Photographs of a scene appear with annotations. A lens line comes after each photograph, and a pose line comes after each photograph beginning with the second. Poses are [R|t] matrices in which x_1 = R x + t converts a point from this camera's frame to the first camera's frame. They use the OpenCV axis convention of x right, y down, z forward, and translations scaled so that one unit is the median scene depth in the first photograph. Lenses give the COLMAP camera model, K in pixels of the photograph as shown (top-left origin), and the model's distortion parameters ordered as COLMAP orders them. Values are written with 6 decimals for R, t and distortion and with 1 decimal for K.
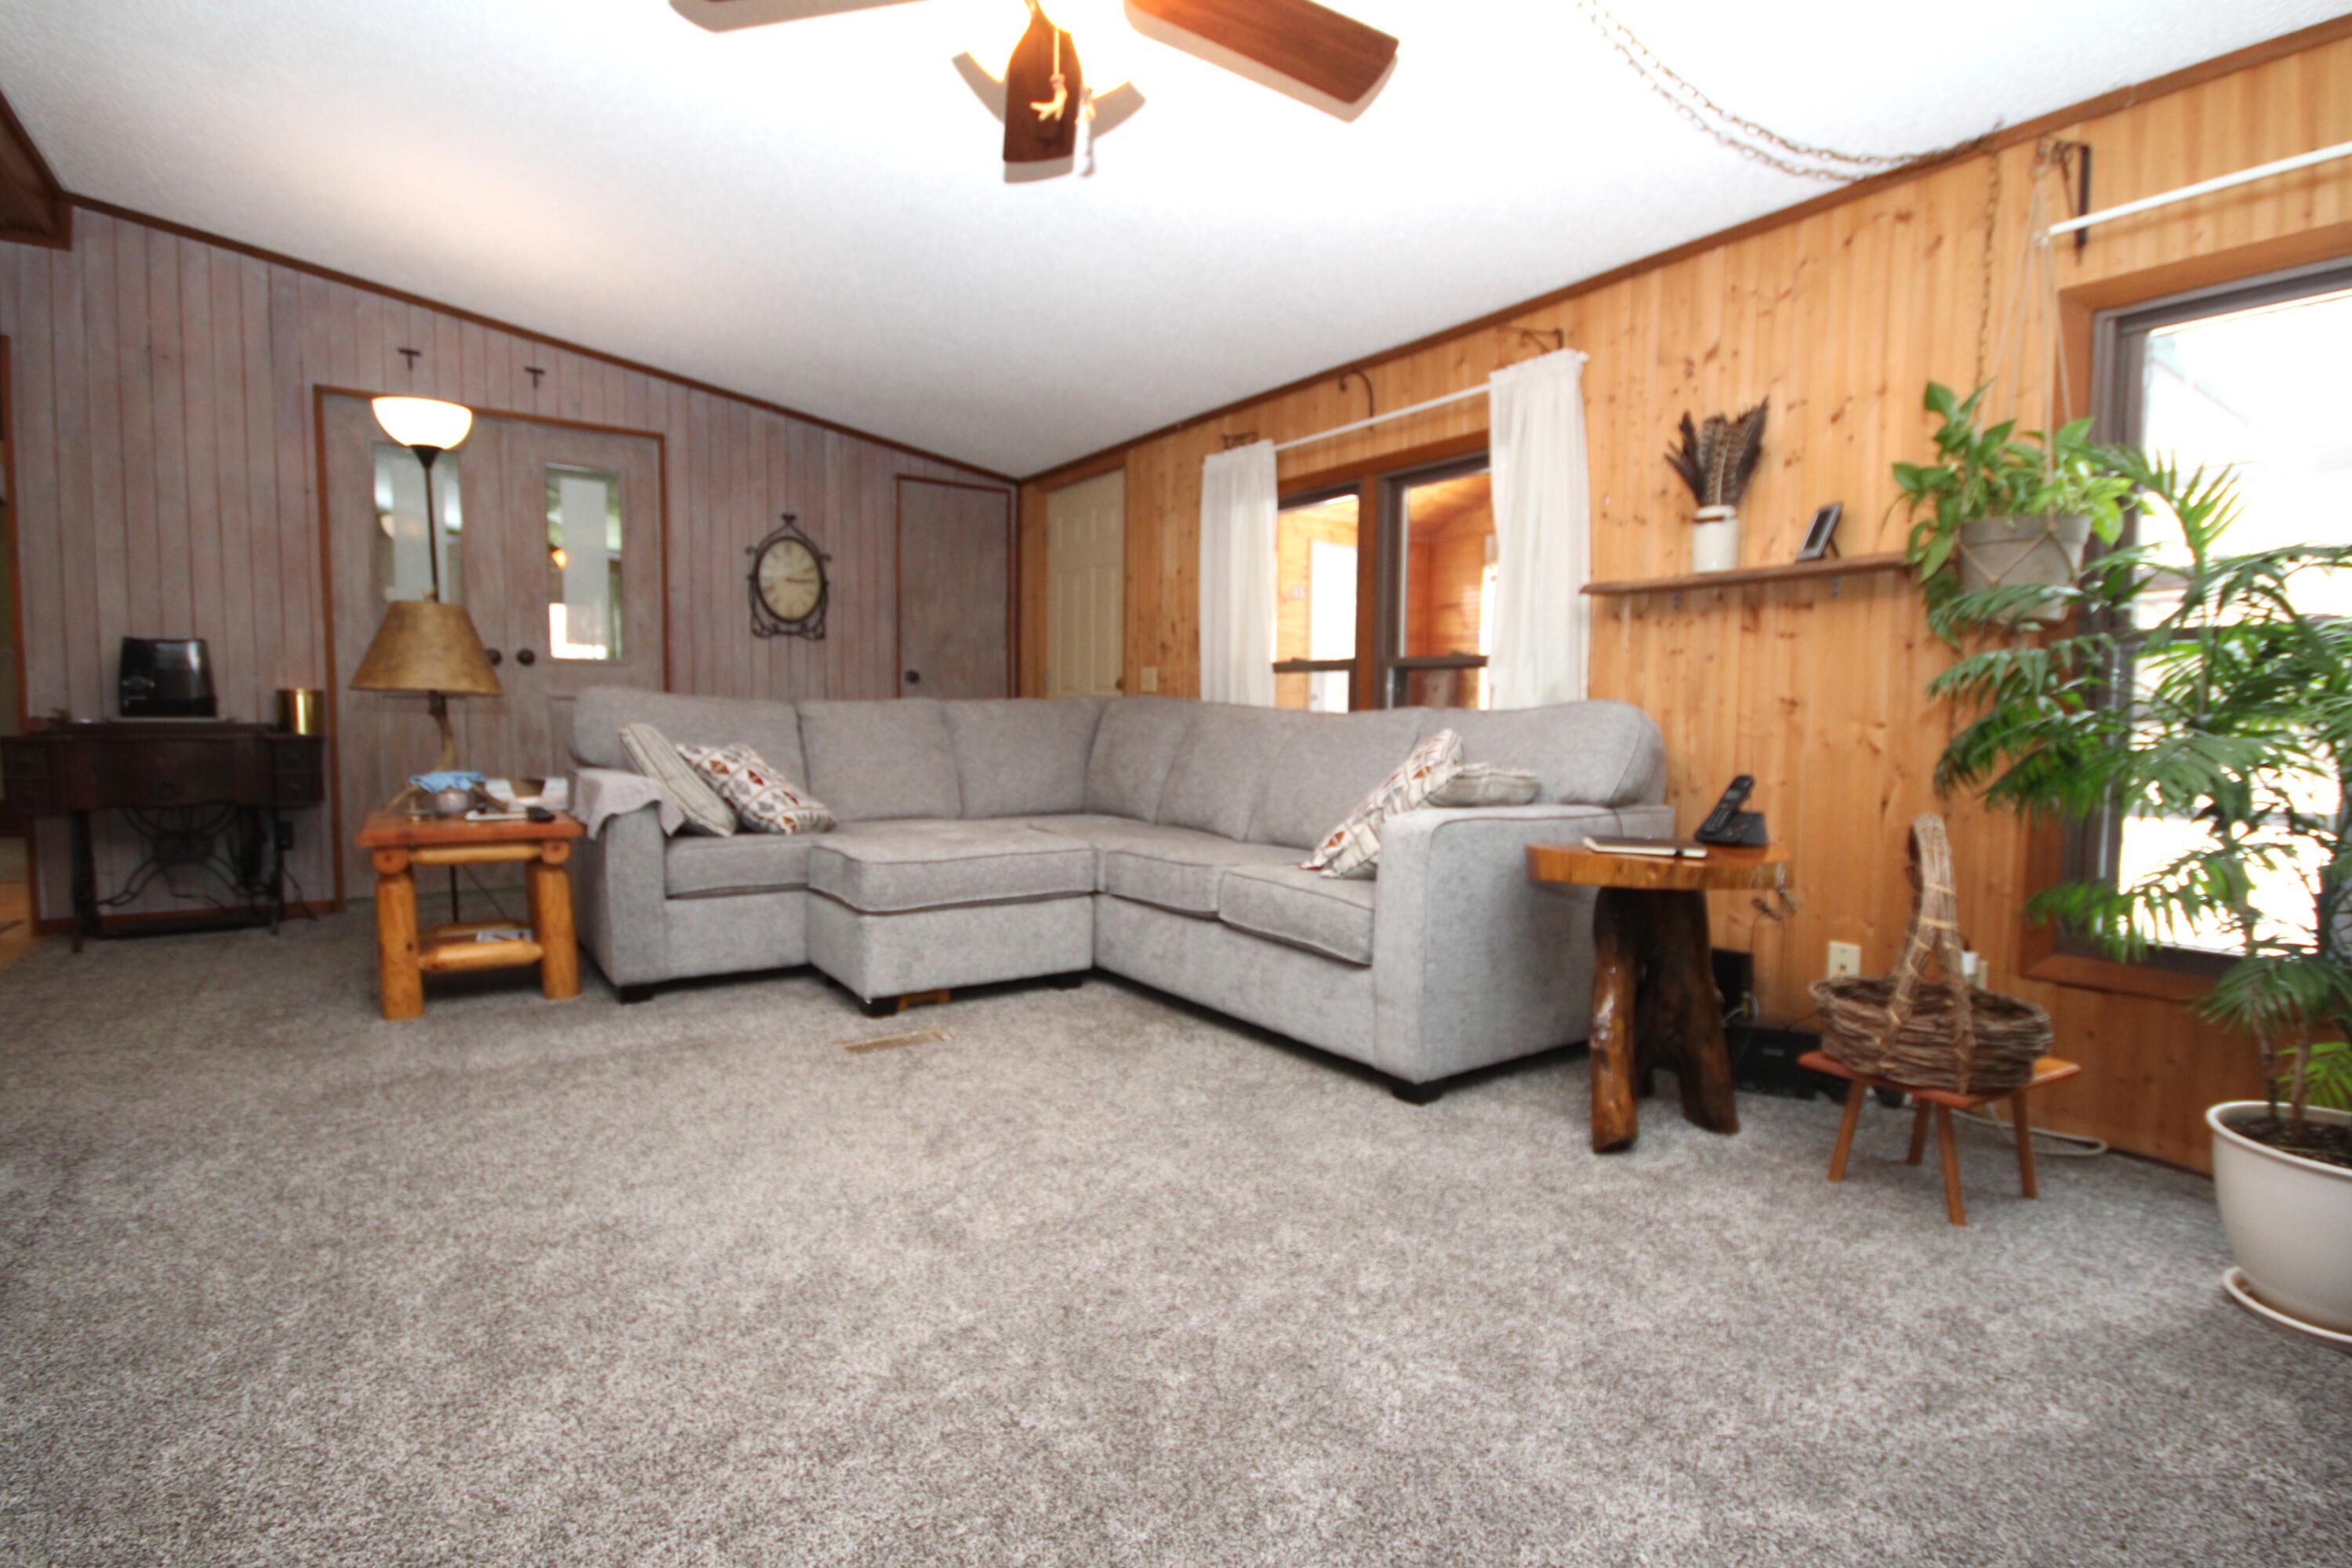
lens RADIAL K [[1099.1, 0, 1191.3], [0, 1099.1, 789.8], [0, 0, 1]] dist [0.003015, -0.008754]
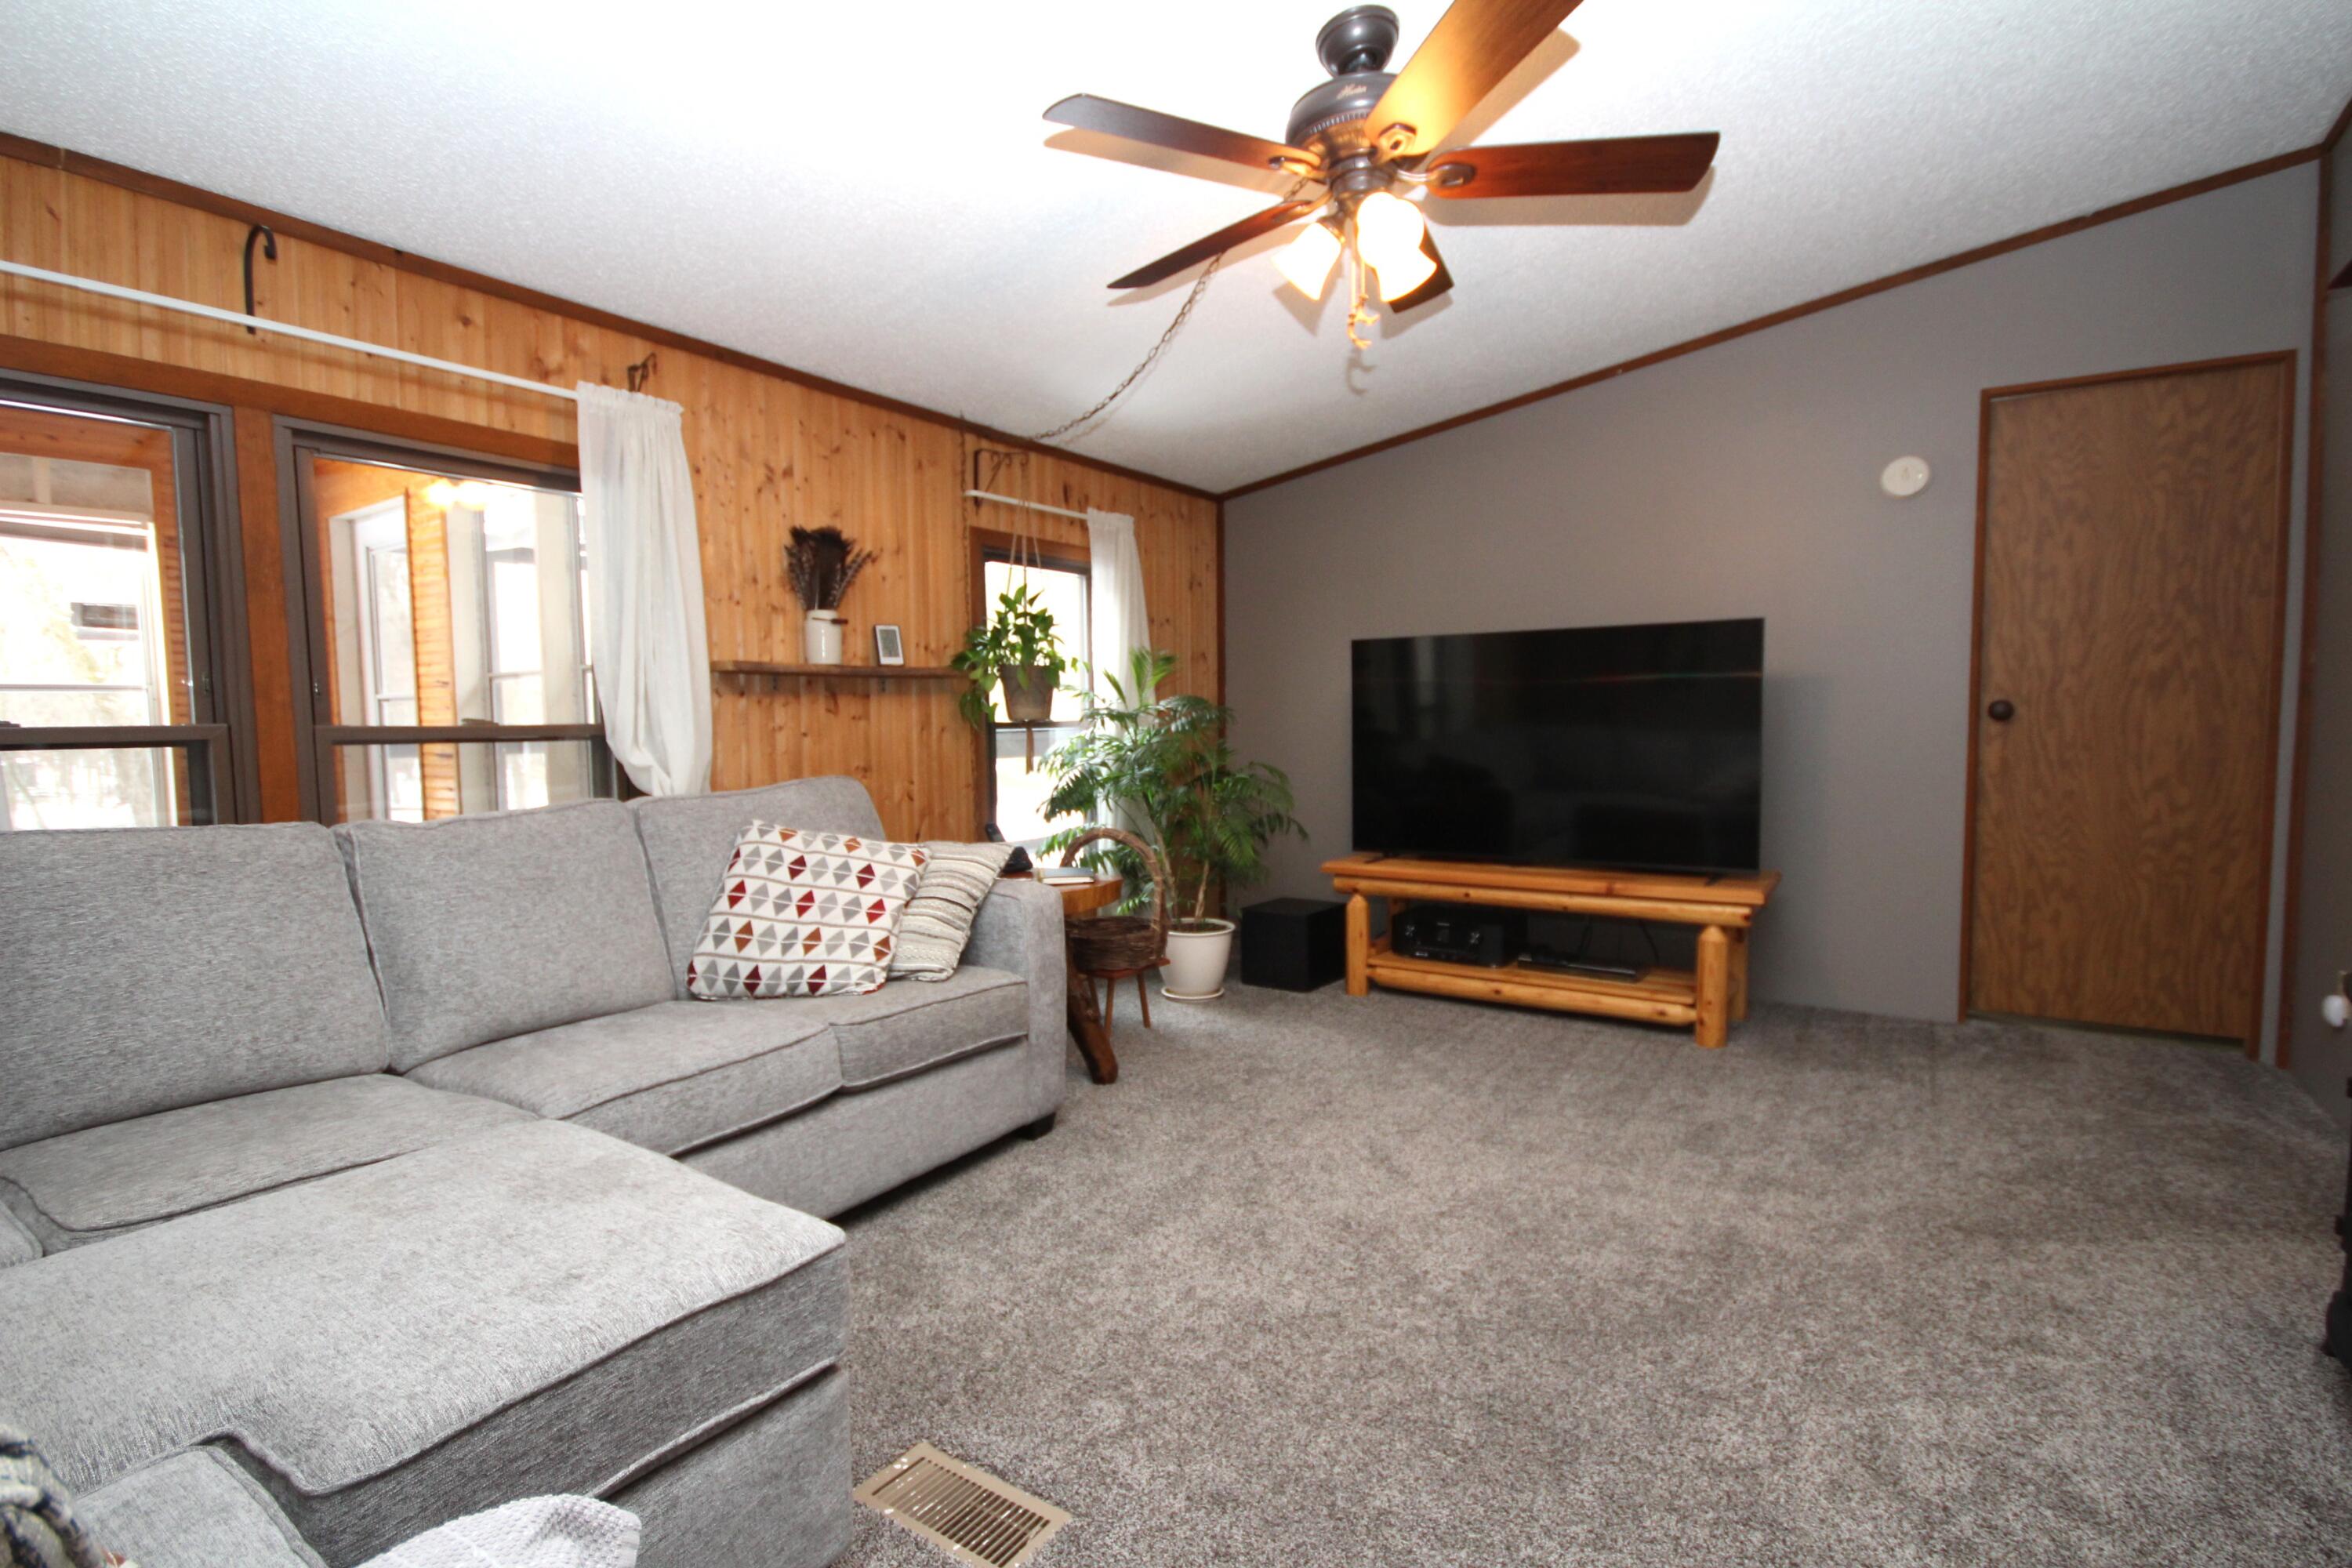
lens RADIAL K [[1099.1, 0, 1191.3], [0, 1099.1, 789.8], [0, 0, 1]] dist [0.003015, -0.008754]
pose [[-0.362081, -0.072011, 0.929361, -0.751688], [0.071007, 0.991984, 0.104528, -0.151761], [-0.929438, 0.103839, -0.354065, 1.020795]]
